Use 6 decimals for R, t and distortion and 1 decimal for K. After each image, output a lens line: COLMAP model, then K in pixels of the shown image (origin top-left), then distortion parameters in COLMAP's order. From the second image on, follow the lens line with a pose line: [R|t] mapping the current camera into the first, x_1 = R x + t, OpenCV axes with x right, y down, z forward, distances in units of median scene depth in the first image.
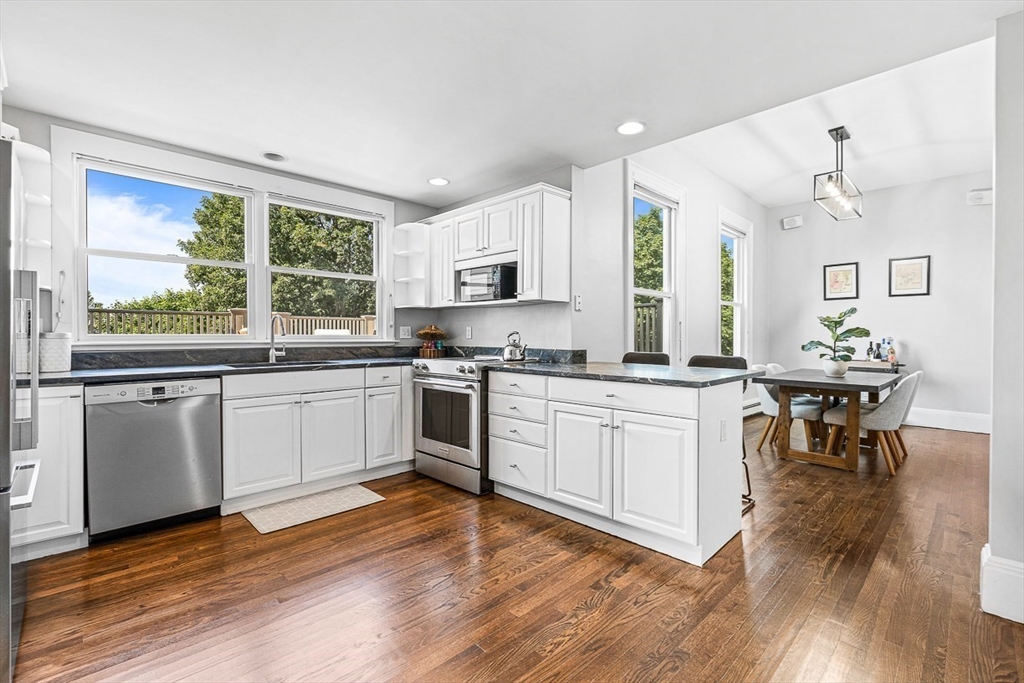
lens RADIAL K [[454.3, 0, 512.1], [0, 454.3, 337.9], [0, 0, 1]] dist [0.001604, 0.000084]
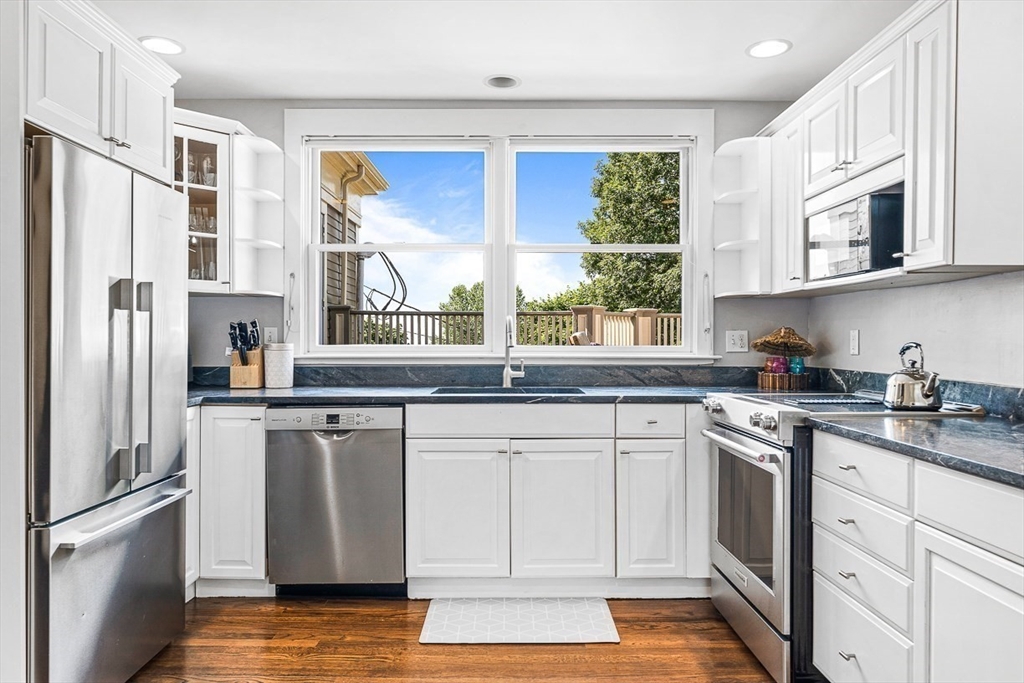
lens RADIAL K [[698.7, 0, 510.1], [0, 698.7, 342.3], [0, 0, 1]] dist [0.002523, -0.001881]
pose [[0.717867, 0.003569, -0.696171, 0.202828], [-0.004470, 0.999990, 0.000518, -0.012816], [0.696166, 0.002740, 0.717876, 0.260242]]
